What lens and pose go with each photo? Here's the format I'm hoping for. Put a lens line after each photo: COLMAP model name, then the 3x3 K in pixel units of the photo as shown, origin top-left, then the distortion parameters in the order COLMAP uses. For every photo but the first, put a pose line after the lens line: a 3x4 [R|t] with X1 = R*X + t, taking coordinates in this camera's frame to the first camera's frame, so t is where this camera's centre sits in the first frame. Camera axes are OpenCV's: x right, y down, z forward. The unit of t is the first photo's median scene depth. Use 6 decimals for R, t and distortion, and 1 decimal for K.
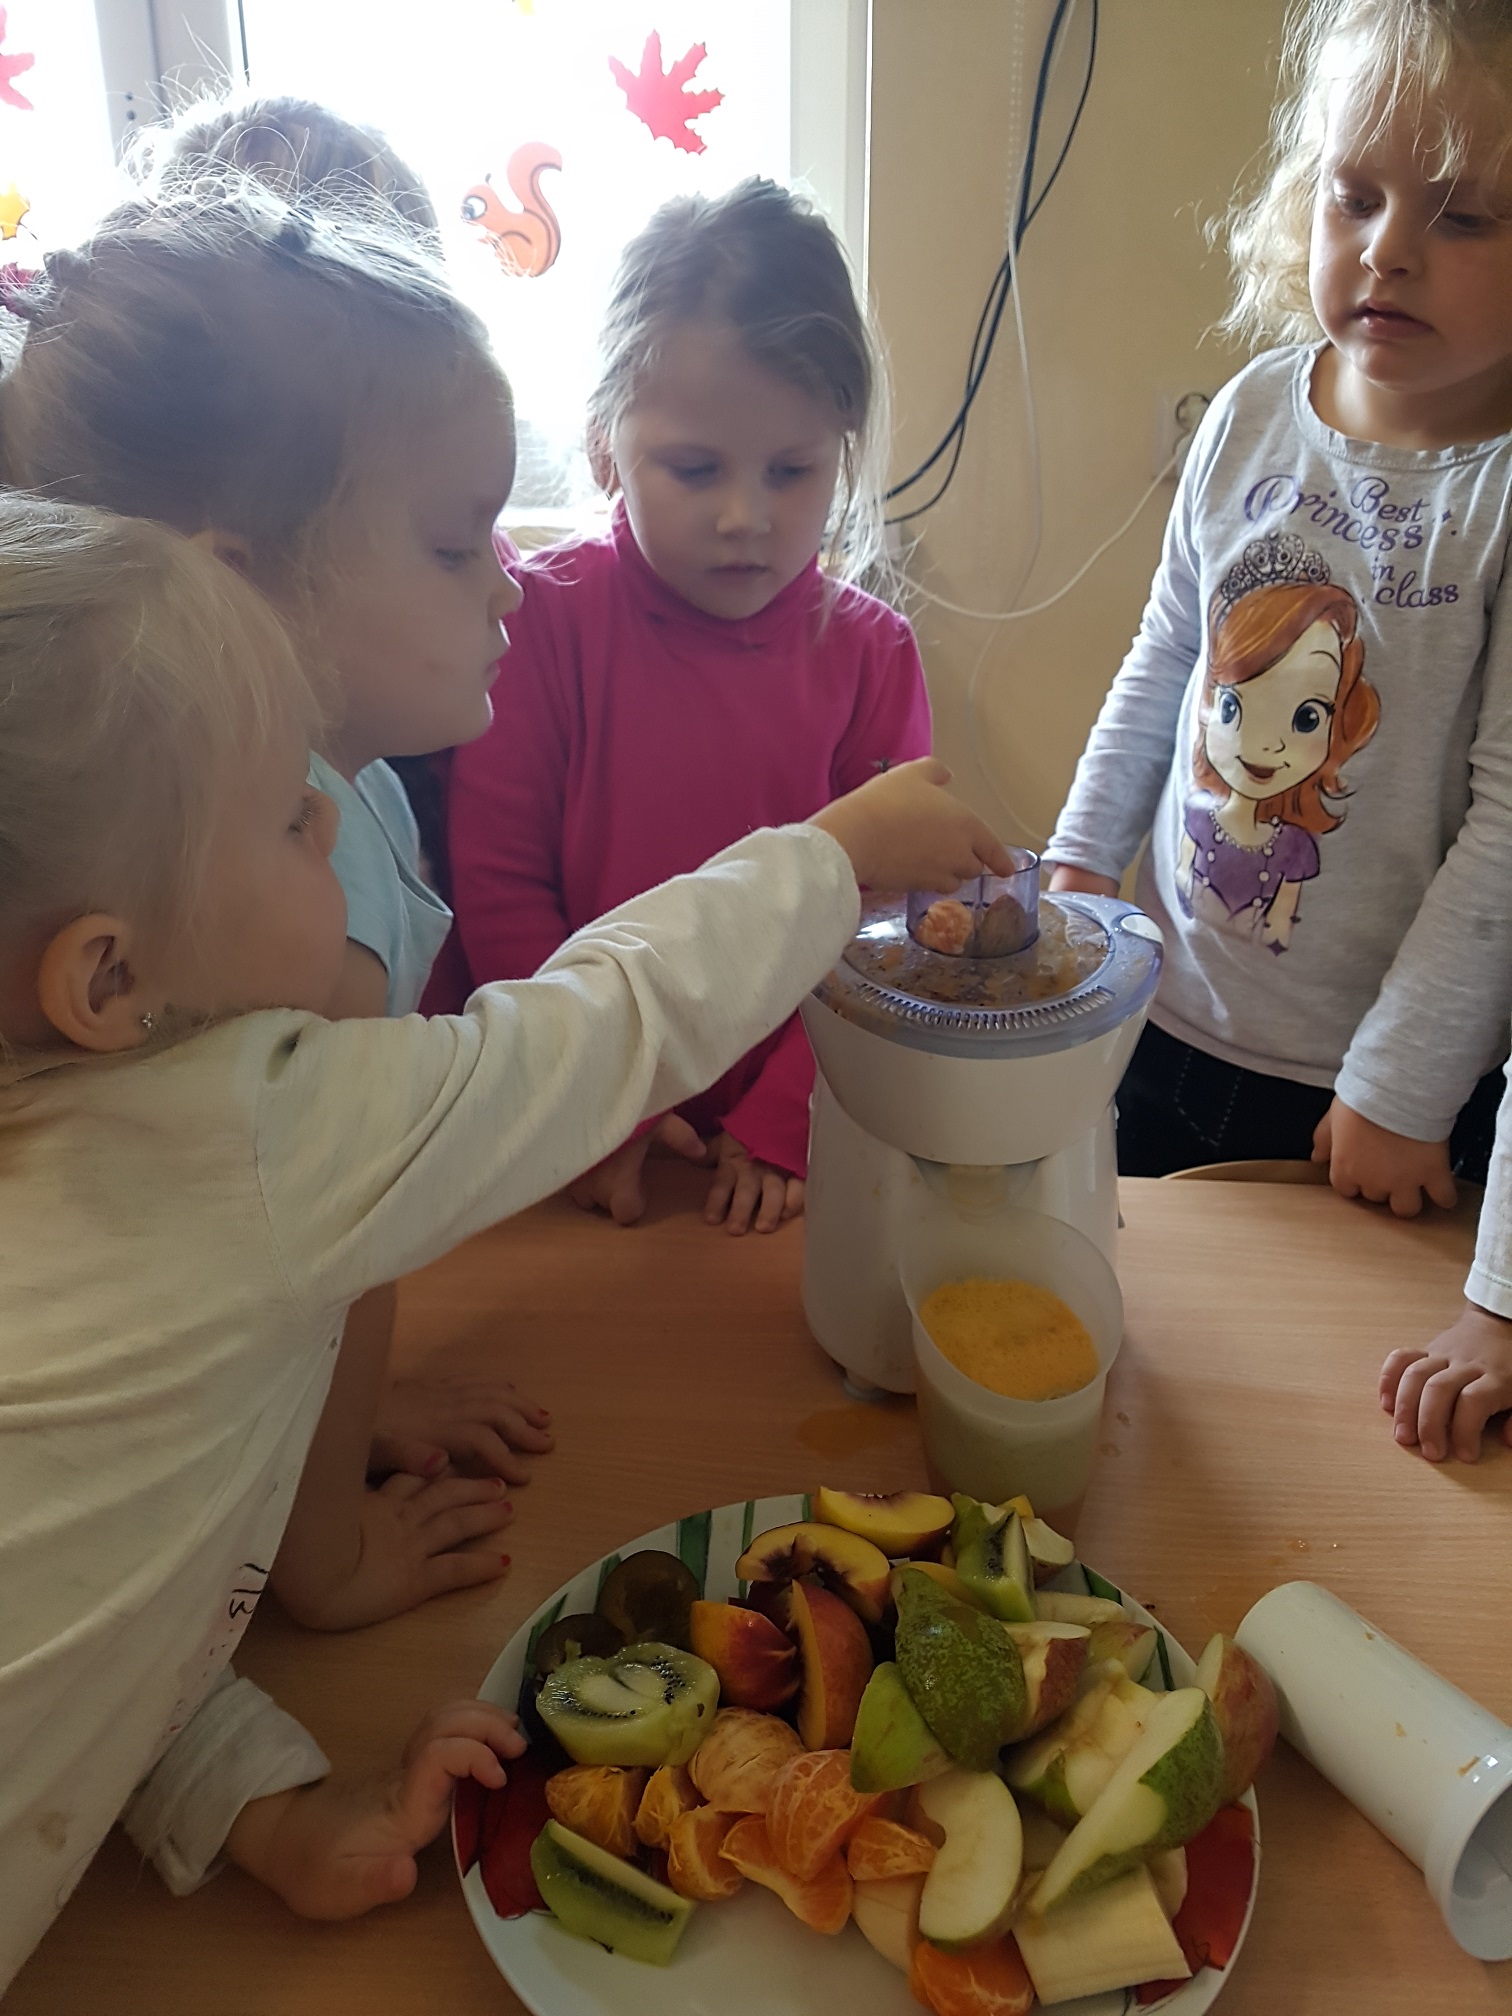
lens RADIAL K [[1553.0, 0, 759.9], [0, 1553.0, 958.4], [0, 0, 1]] dist [-0.005444, -0.015662]
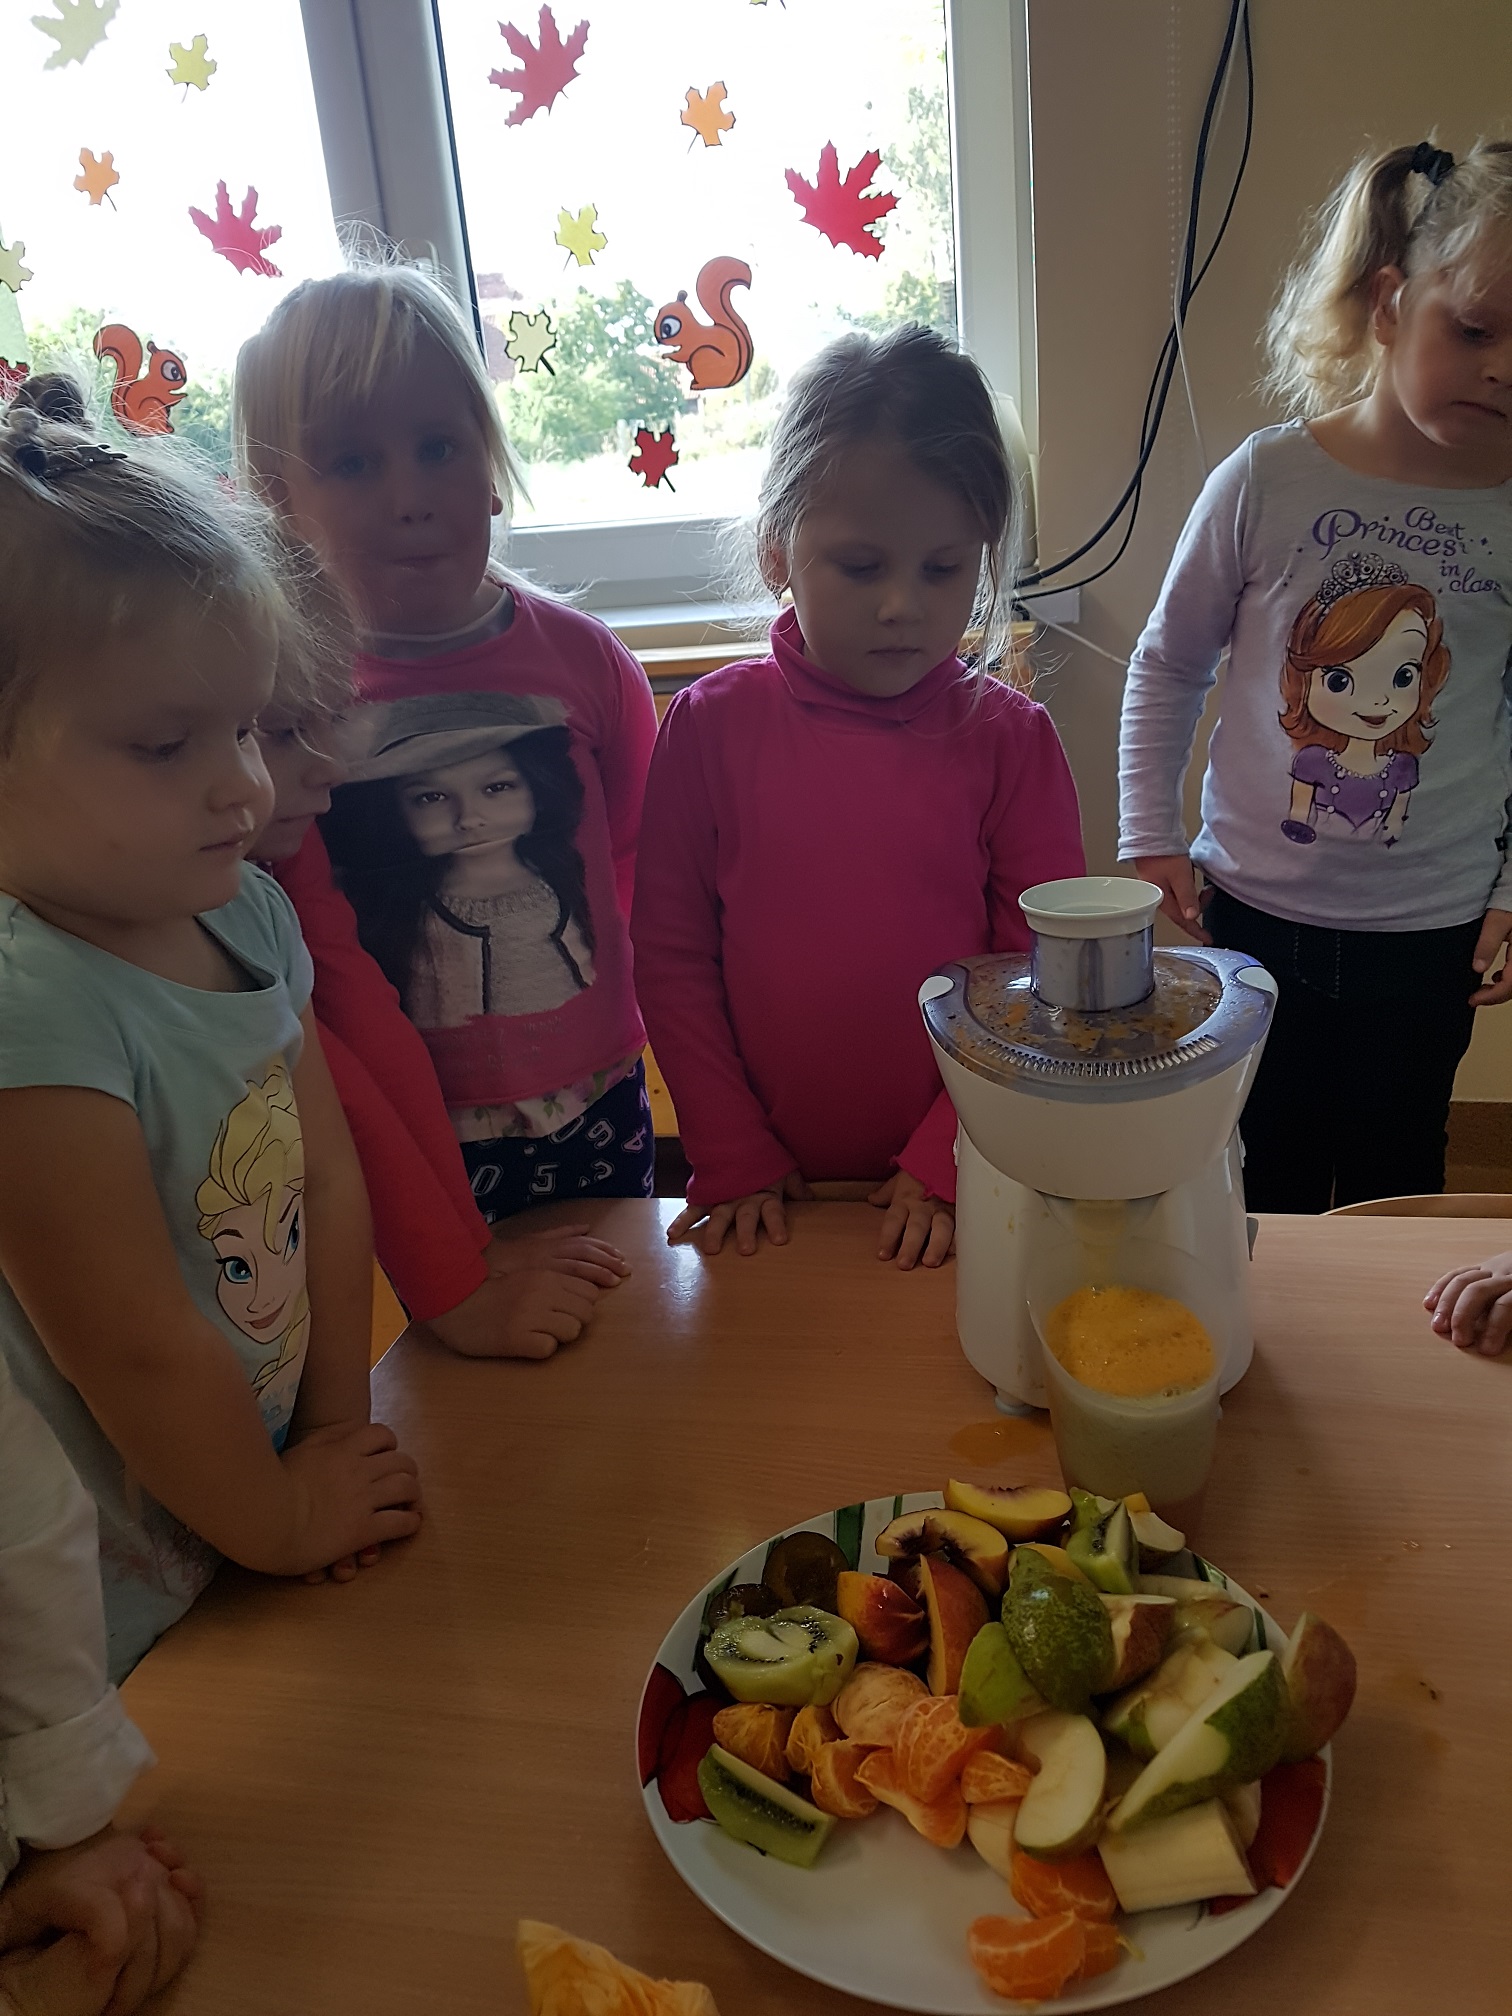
lens RADIAL K [[1515.5, 0, 756.0], [0, 1515.5, 1008.0], [0, 0, 1]] dist [0.011940, -0.040020]
pose [[0.987584, -0.034749, -0.153199, 0.095302], [0.033899, 0.999392, -0.008152, -0.004092], [0.153389, 0.002858, 0.988162, -0.156812]]
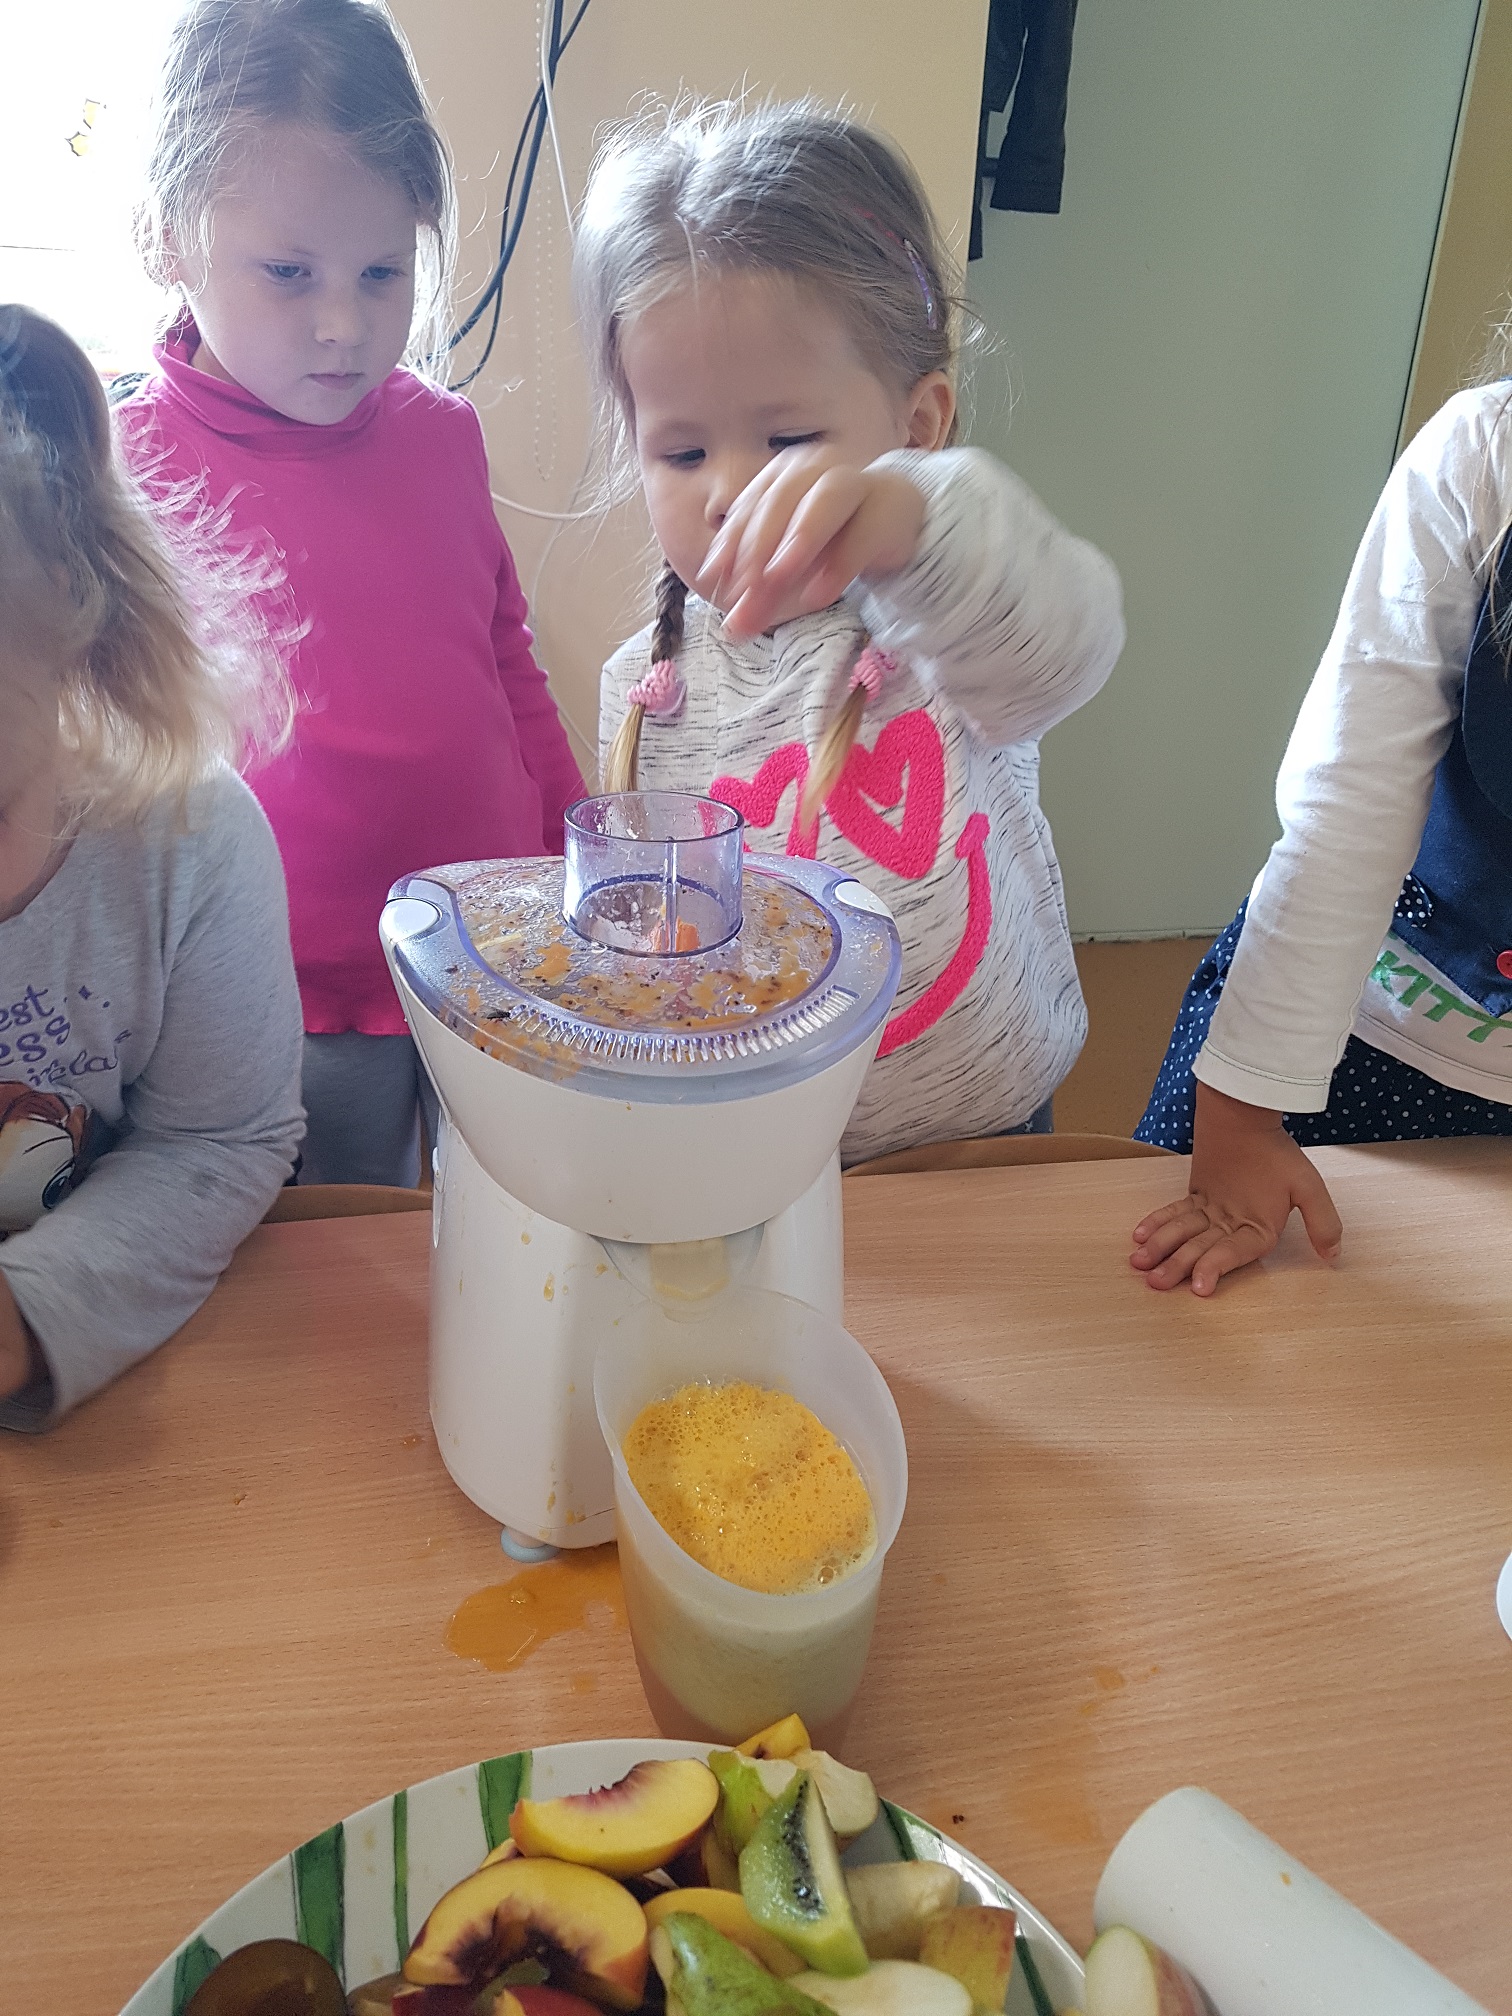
lens RADIAL K [[1572.3, 0, 742.5], [0, 1572.3, 952.4], [0, 0, 1]] dist [0.118321, -0.171360]
pose [[0.958555, -0.062879, 0.277883, -0.043256], [0.050939, 0.997450, 0.049989, -0.051165], [-0.280317, -0.033762, 0.959313, 0.392731]]
